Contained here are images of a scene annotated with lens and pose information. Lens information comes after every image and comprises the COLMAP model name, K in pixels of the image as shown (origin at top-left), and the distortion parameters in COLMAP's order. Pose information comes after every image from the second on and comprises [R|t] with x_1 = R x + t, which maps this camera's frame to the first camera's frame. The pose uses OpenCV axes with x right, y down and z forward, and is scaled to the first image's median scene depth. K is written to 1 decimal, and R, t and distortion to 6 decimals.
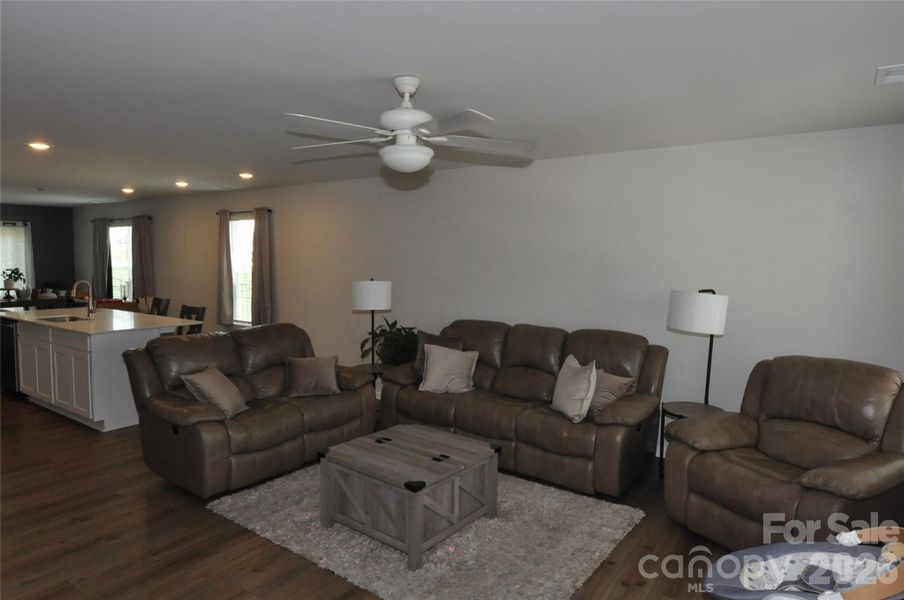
lens RADIAL K [[577.7, 0, 452.0], [0, 577.7, 300.0], [0, 0, 1]] dist [0.038000, -0.000176]
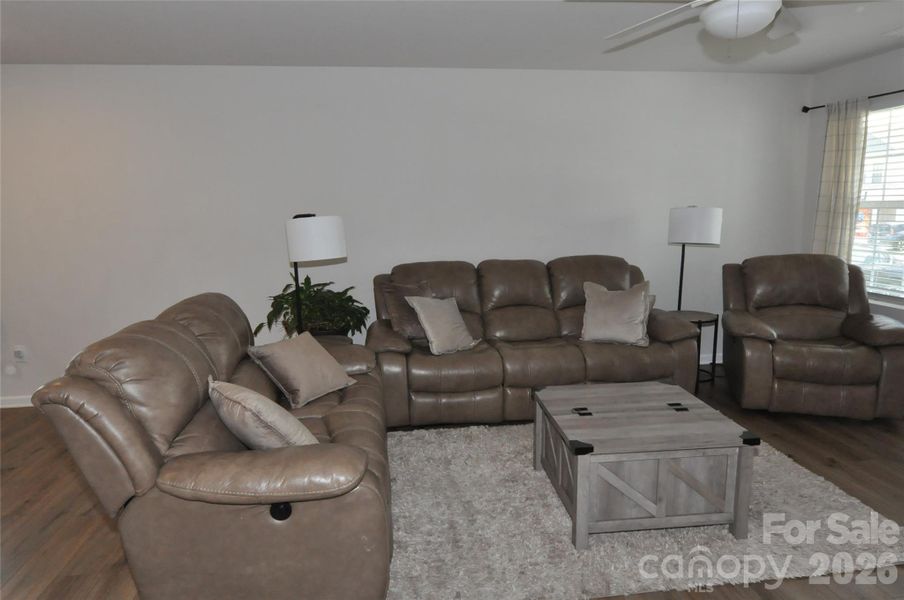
lens RADIAL K [[577.7, 0, 452.0], [0, 577.7, 300.0], [0, 0, 1]] dist [0.038000, -0.000176]
pose [[0.695737, -0.132074, 0.706050, -0.664982], [0.075535, 0.990953, 0.110935, 0.000369], [-0.714314, -0.023850, 0.699418, 0.526943]]
